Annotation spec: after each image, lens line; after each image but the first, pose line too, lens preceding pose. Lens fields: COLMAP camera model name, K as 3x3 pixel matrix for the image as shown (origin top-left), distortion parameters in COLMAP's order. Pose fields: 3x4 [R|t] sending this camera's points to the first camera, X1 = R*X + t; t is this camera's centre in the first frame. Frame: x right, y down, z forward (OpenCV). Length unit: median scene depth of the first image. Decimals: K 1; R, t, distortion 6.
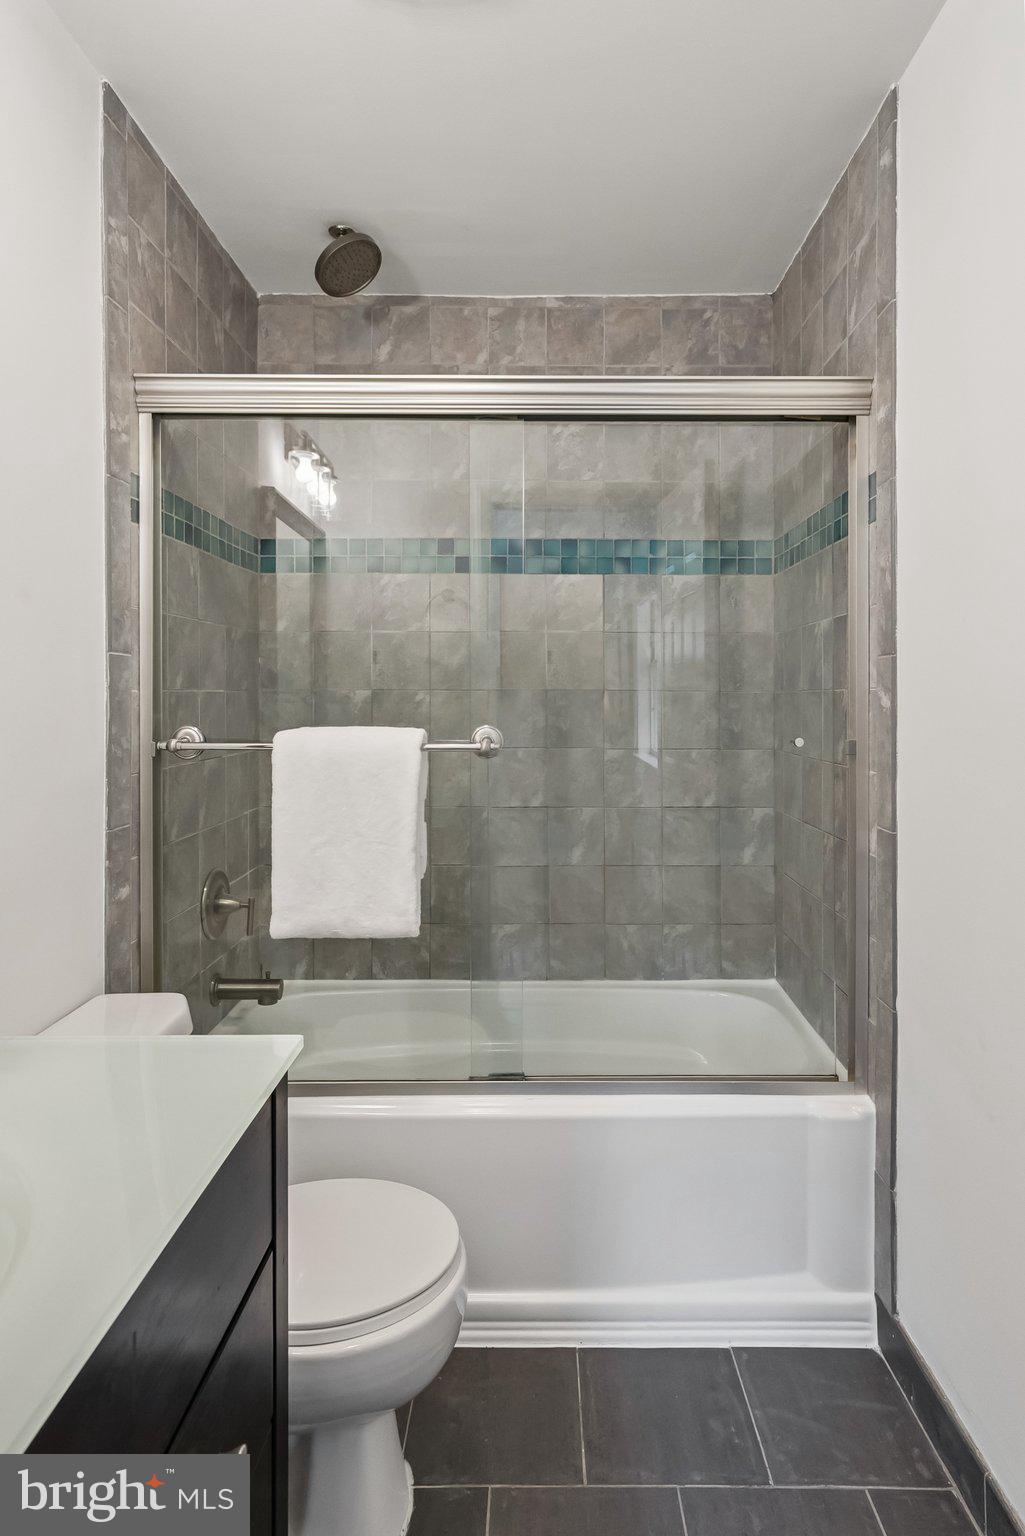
lens RADIAL K [[866.9, 0, 516.5], [0, 866.9, 696.5], [0, 0, 1]] dist [0.018903, 0.003109]
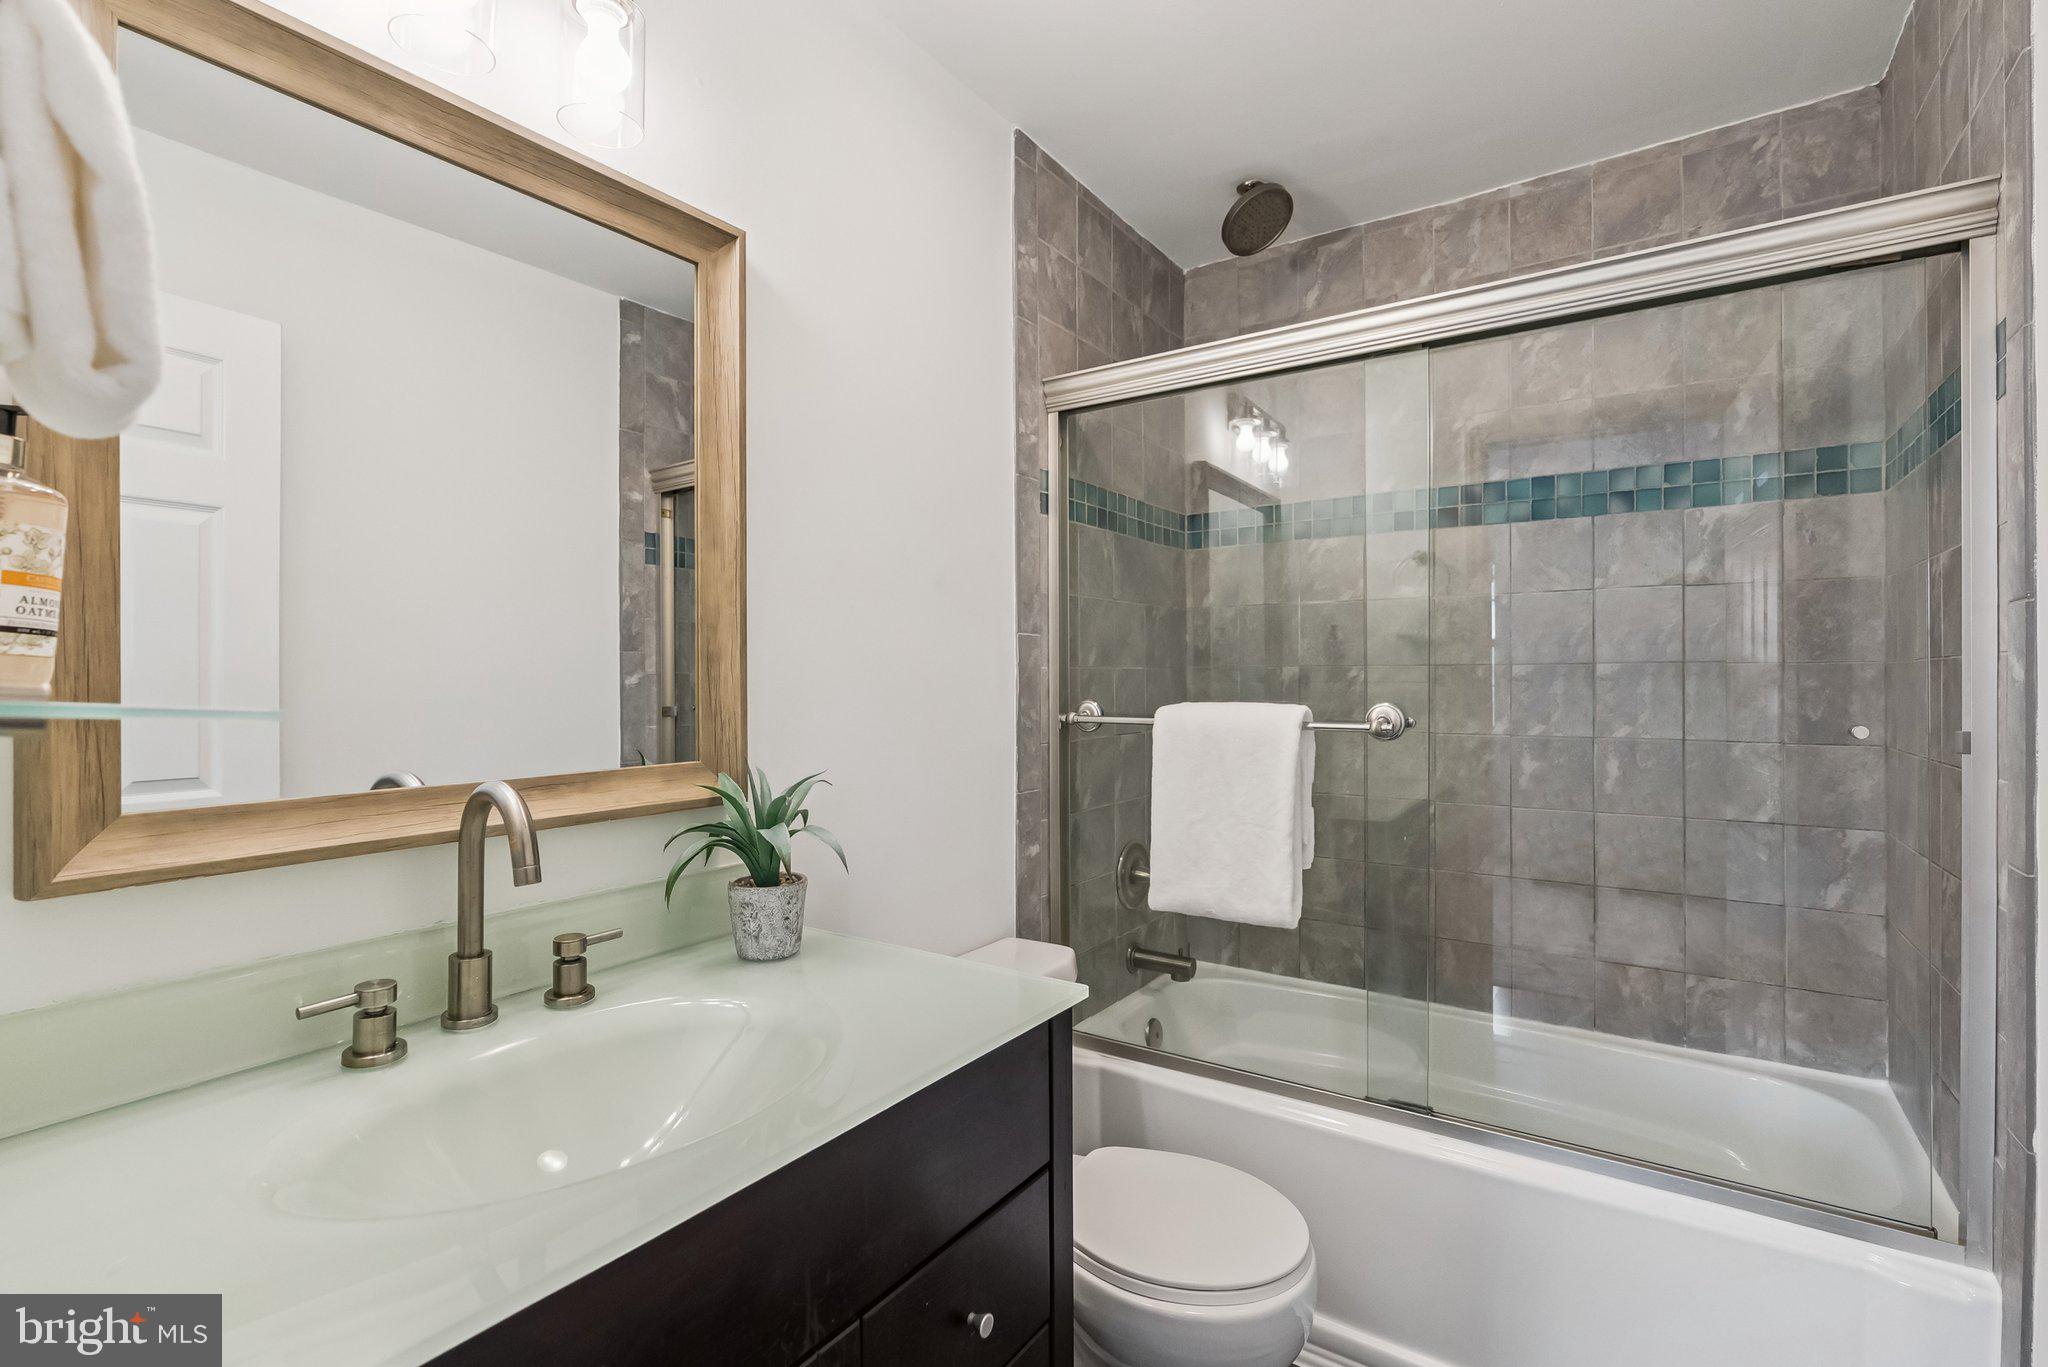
lens RADIAL K [[942.5, 0, 1020.7], [0, 942.5, 684.5], [0, 0, 1]] dist [-0.007548, 0.004601]
pose [[0.823941, -0.000259, -0.566676, 0.179366], [0.002438, 0.999992, 0.003088, 0.009216], [0.566671, -0.003926, 0.823935, 0.004981]]
